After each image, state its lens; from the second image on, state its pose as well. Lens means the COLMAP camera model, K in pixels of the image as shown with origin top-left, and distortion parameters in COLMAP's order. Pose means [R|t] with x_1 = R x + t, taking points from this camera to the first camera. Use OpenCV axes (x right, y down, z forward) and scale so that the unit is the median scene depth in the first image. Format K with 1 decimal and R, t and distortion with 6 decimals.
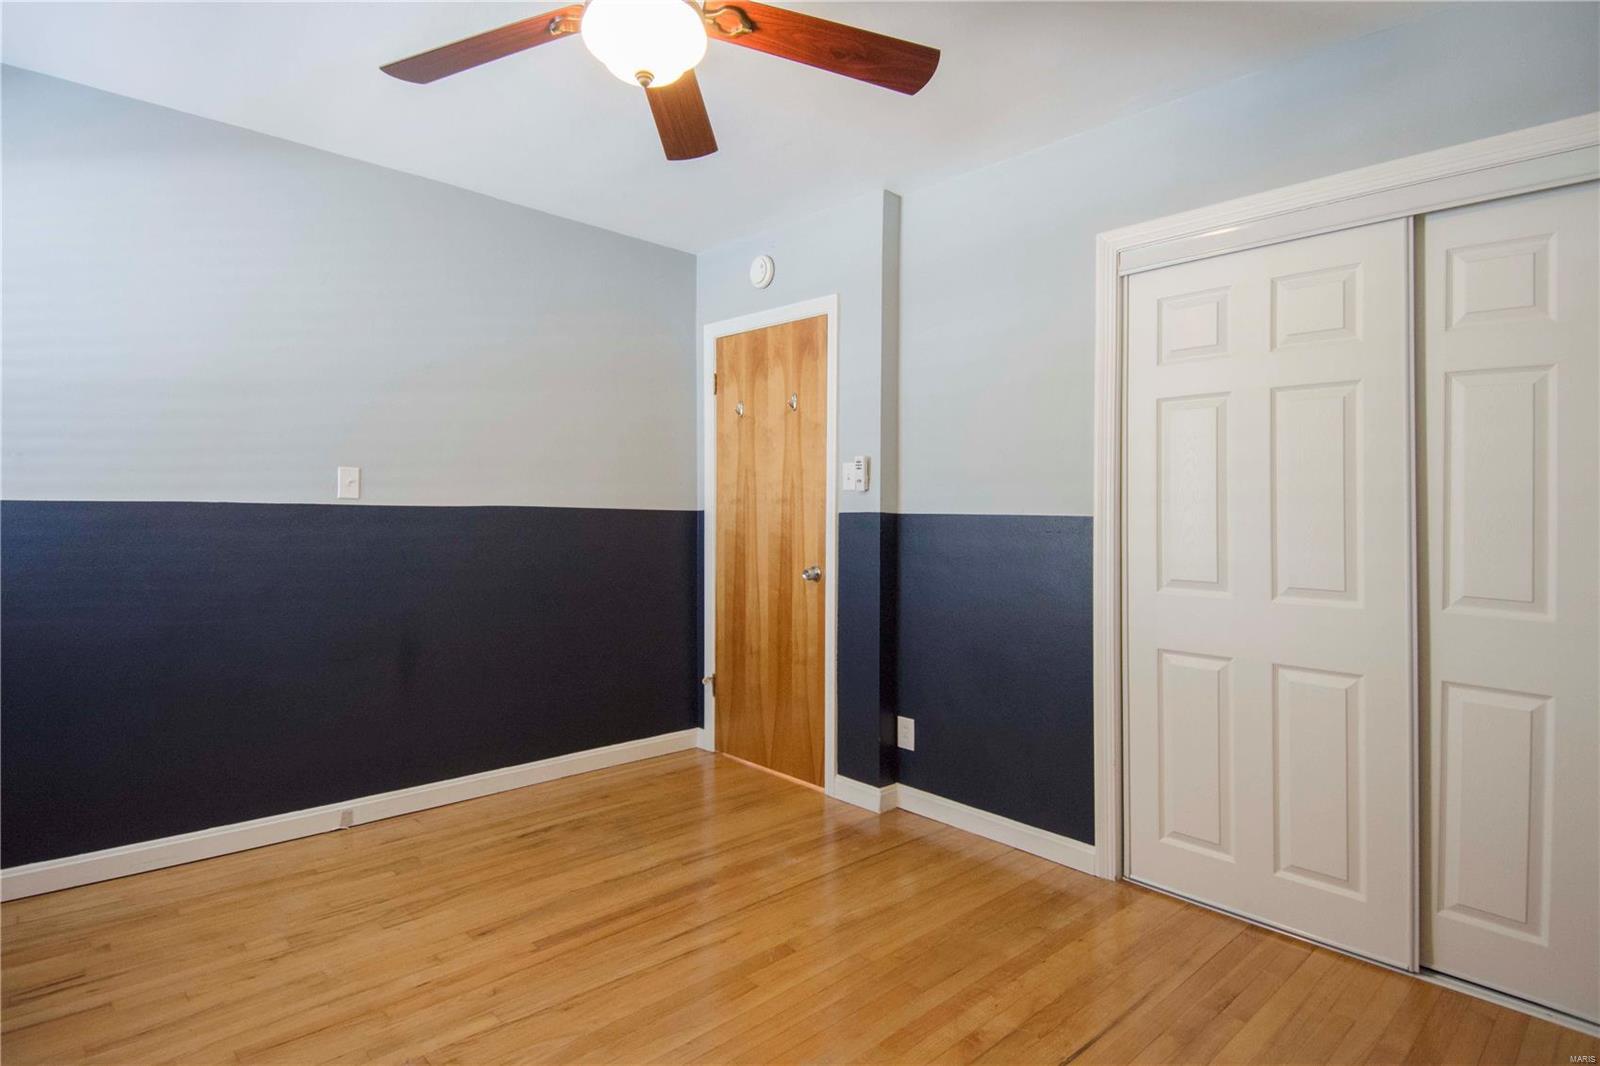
lens RADIAL K [[838.3, 0, 807.4], [0, 838.3, 528.5], [0, 0, 1]] dist [0.079332, -0.073325]
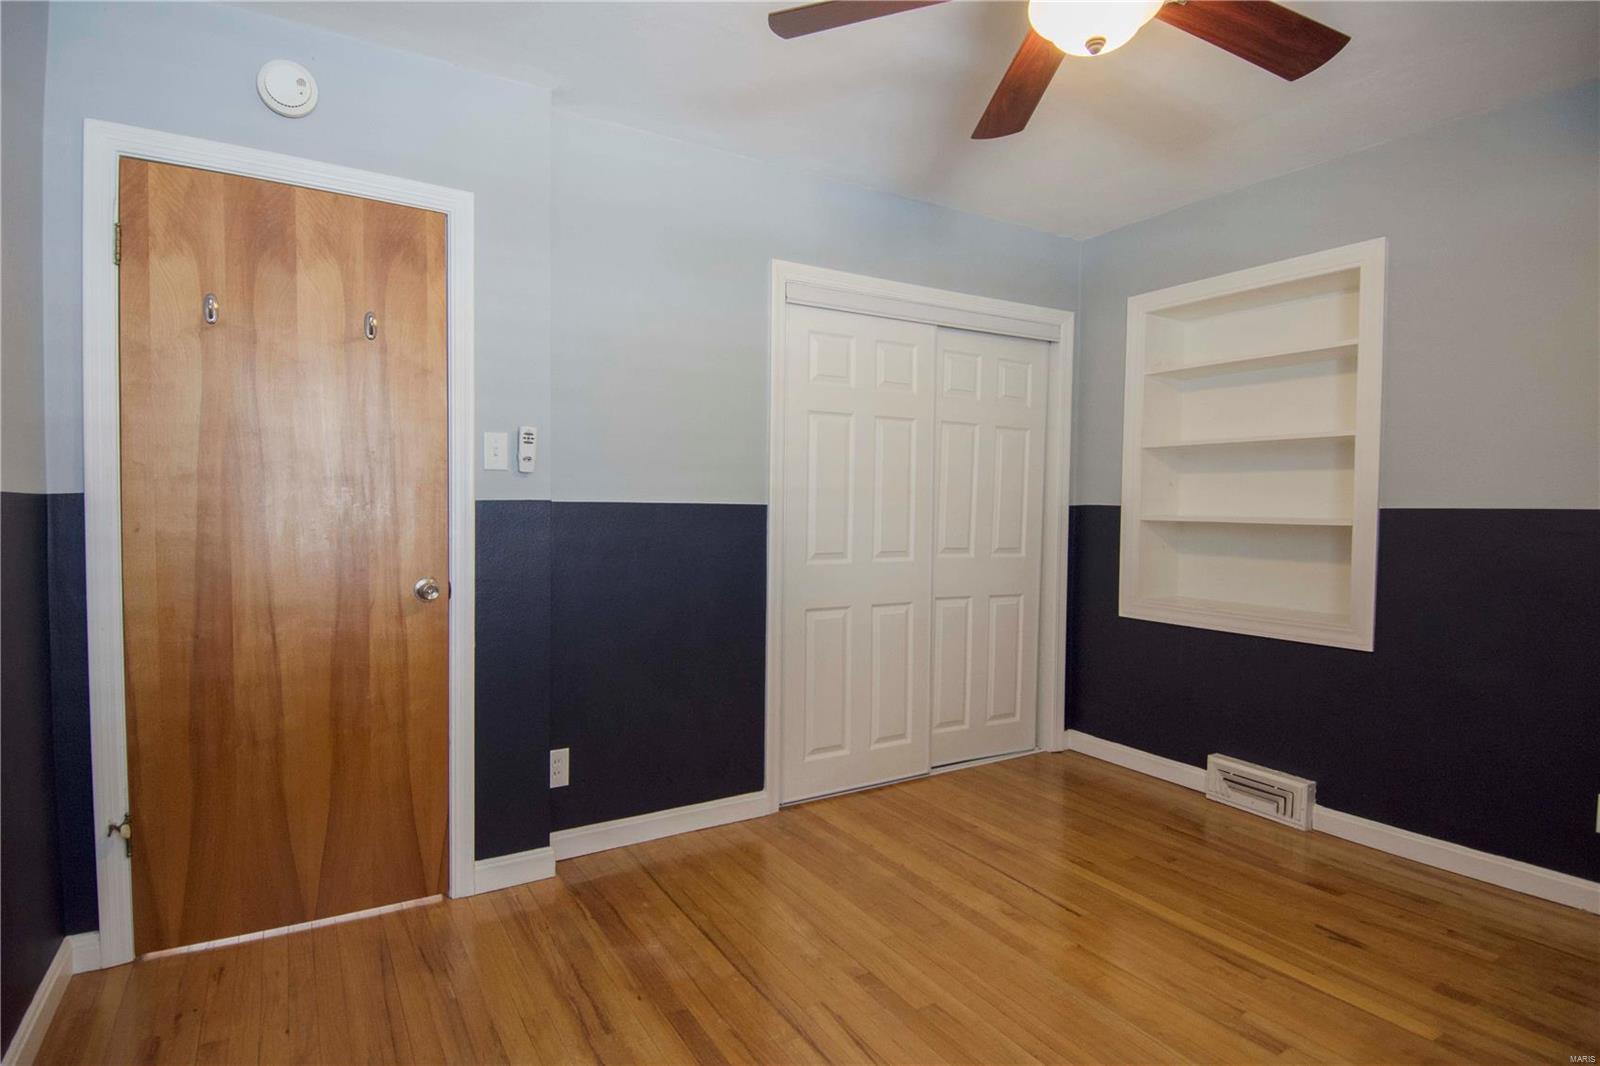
lens RADIAL K [[835.6, 0, 796.4], [0, 835.6, 517.8], [0, 0, 1]] dist [0.004659, -0.018093]
pose [[0.209741, -0.027231, 0.977378, -0.605498], [0.008318, 0.999626, 0.026066, -0.020056], [-0.977722, 0.002663, 0.209889, 0.582597]]
